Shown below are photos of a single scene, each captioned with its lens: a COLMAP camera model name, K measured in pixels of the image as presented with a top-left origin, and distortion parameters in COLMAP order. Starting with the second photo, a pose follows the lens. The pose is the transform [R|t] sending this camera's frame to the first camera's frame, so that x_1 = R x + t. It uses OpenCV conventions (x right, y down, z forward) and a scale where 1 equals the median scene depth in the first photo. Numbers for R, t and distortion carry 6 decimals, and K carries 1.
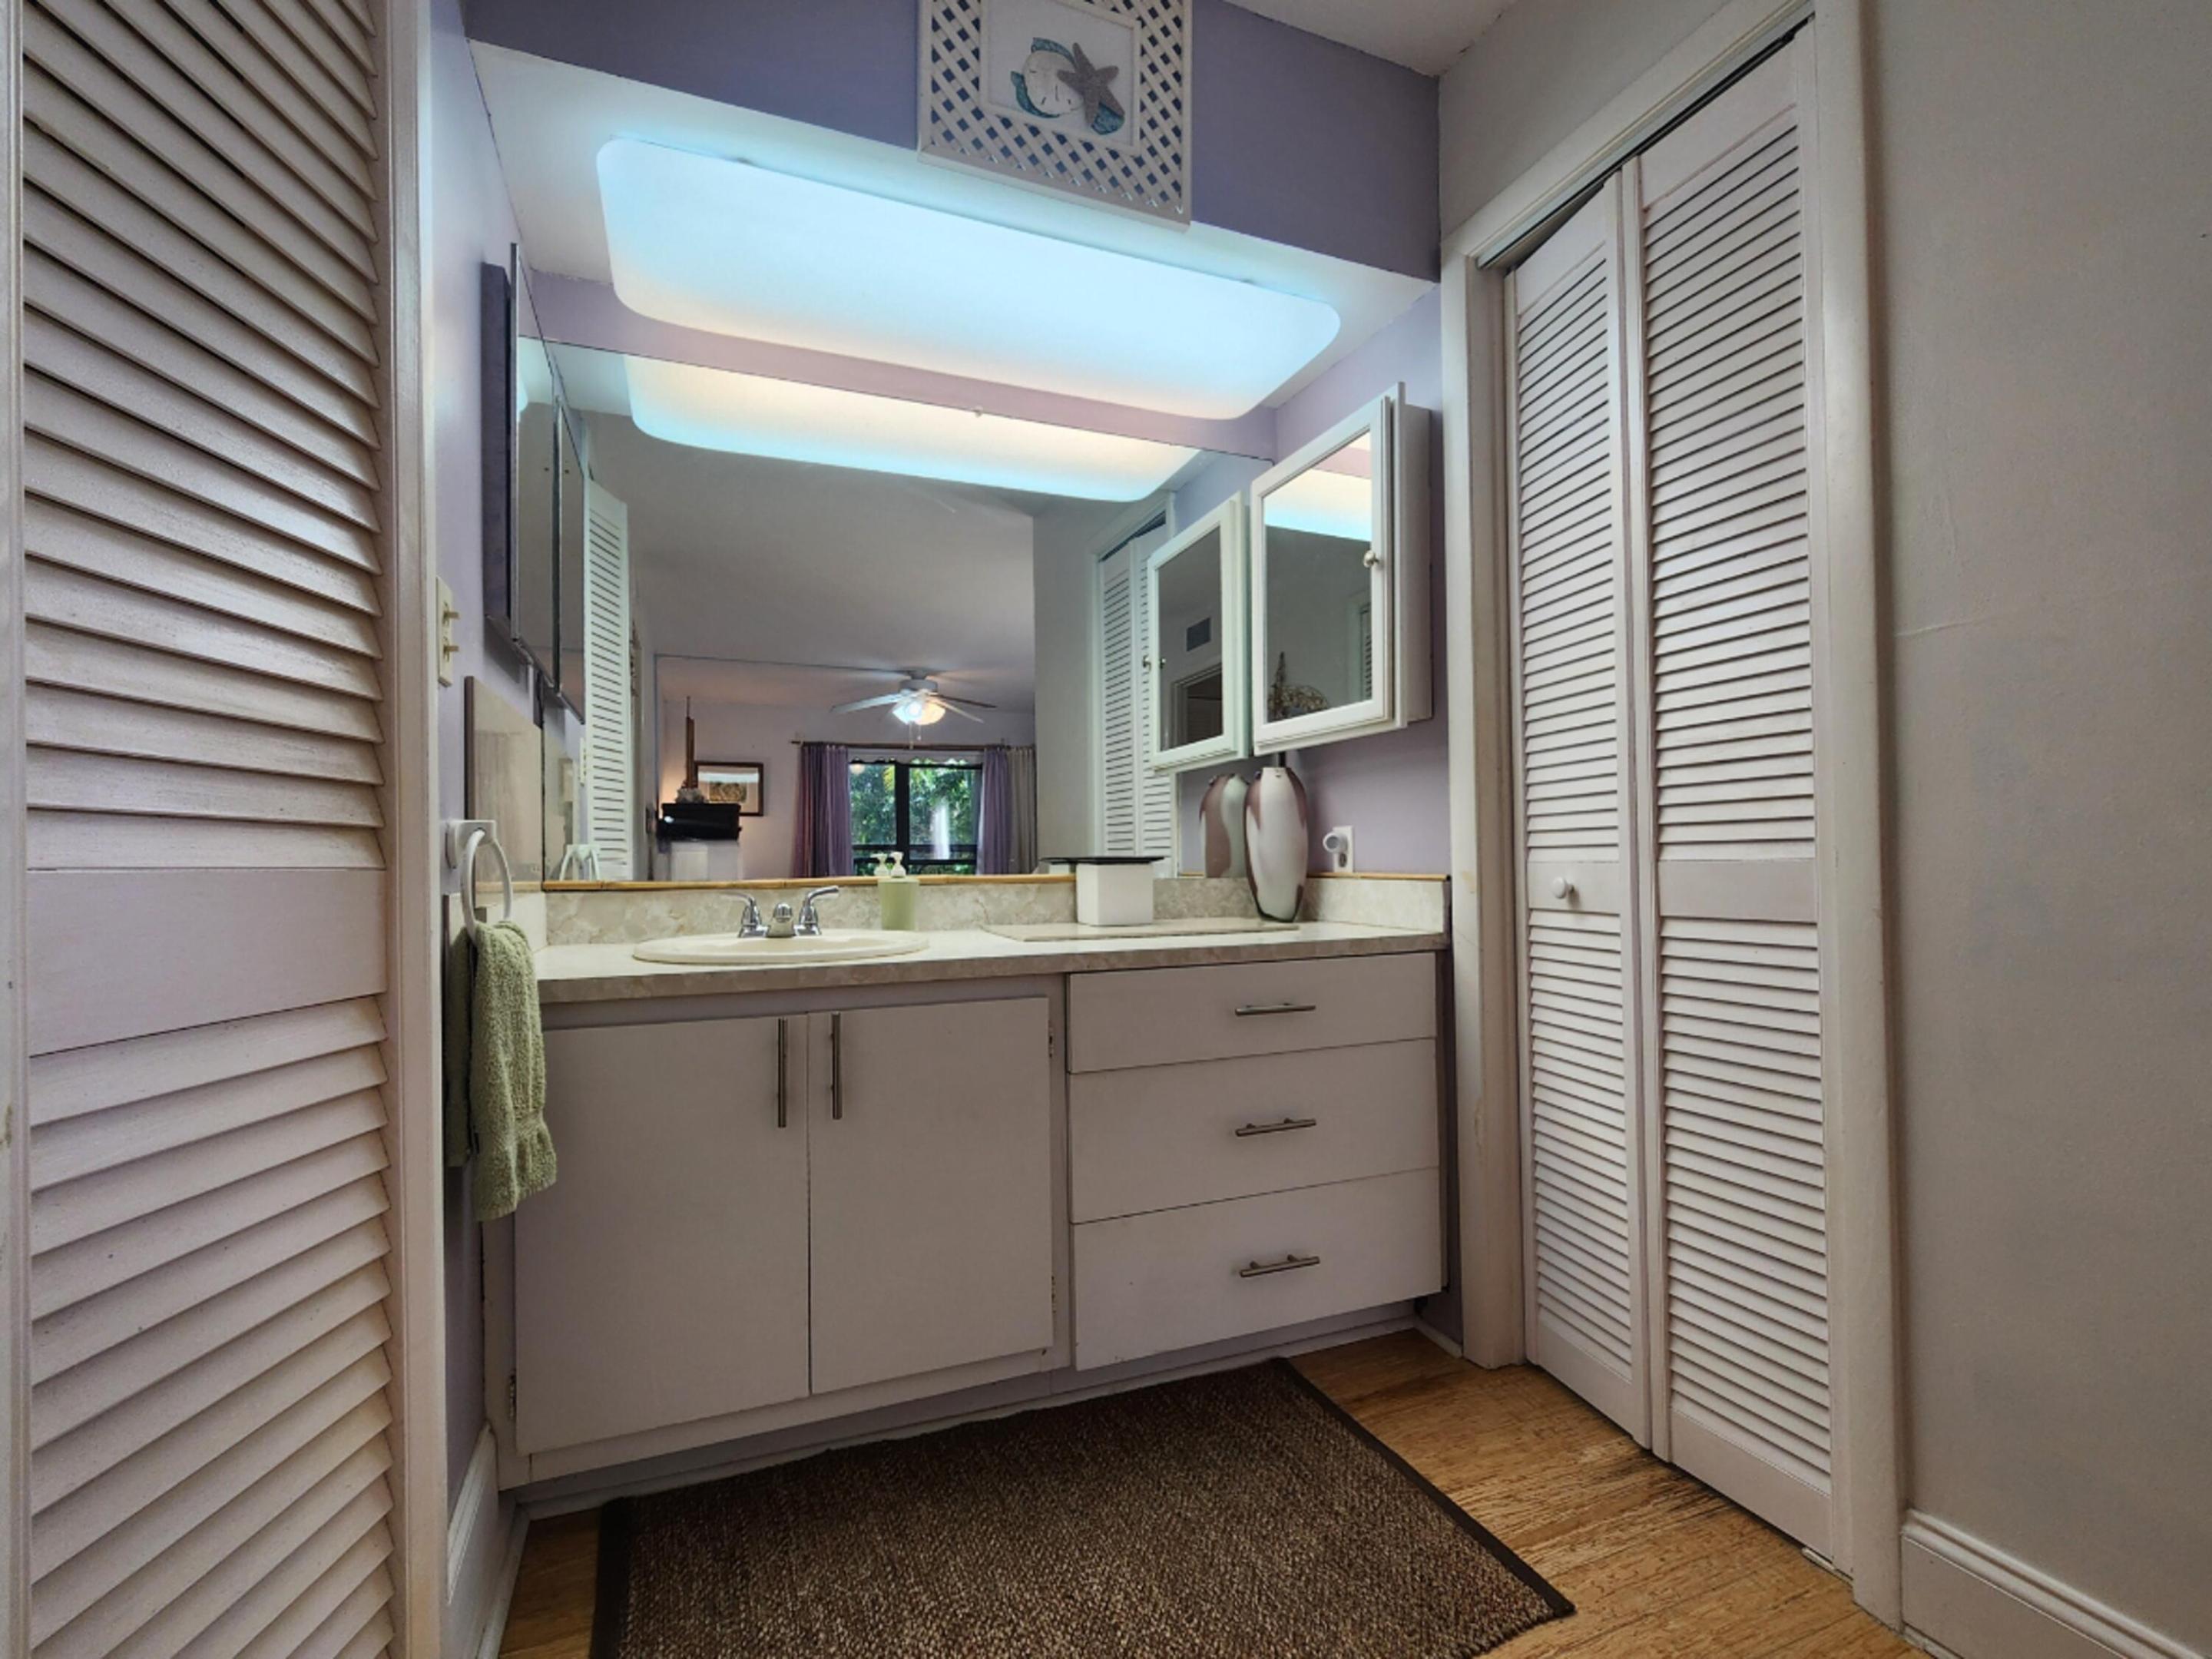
lens RADIAL K [[975.4, 0, 1096.9], [0, 975.4, 856.2], [0, 0, 1]] dist [0.000350, 0.000149]
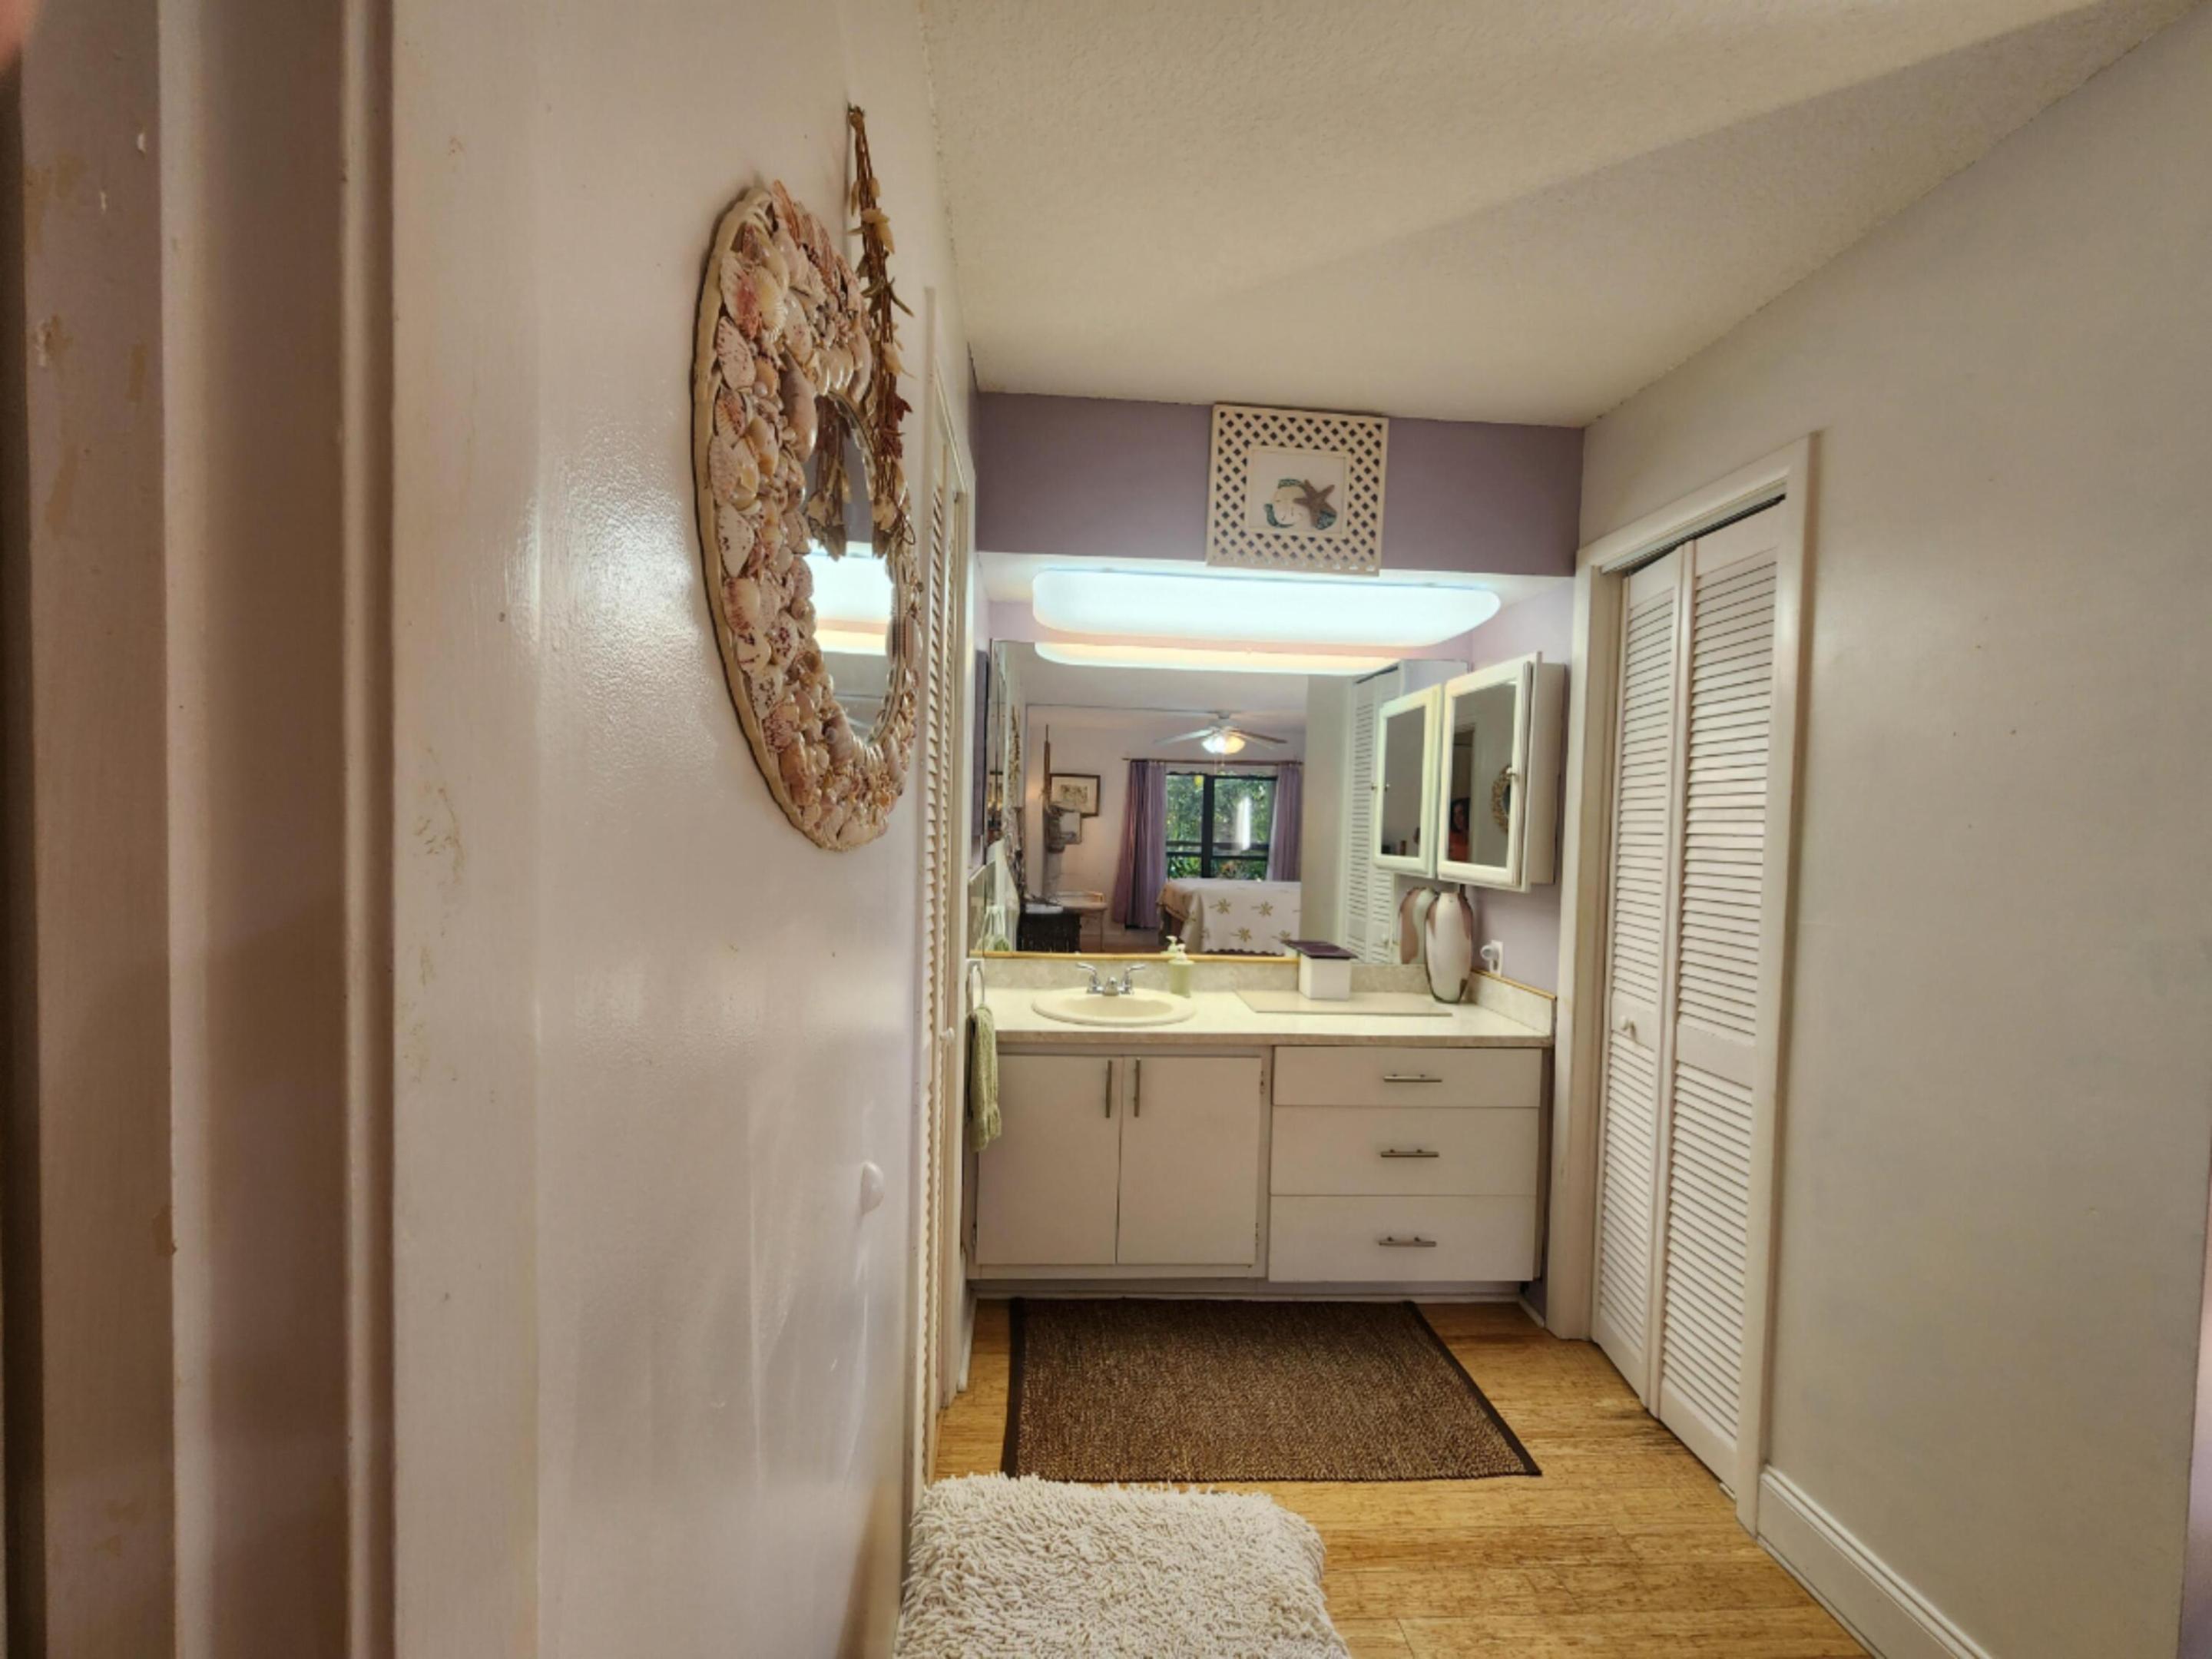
lens RADIAL K [[896.9, 0, 1106.5], [0, 896.9, 846.2], [0, 0, 1]] dist [-0.001139, -0.000438]
pose [[0.949312, 0.050938, -0.310179, 0.149123], [-0.039601, 0.998301, 0.042743, -0.262615], [0.311830, -0.028293, 0.949717, -0.508061]]
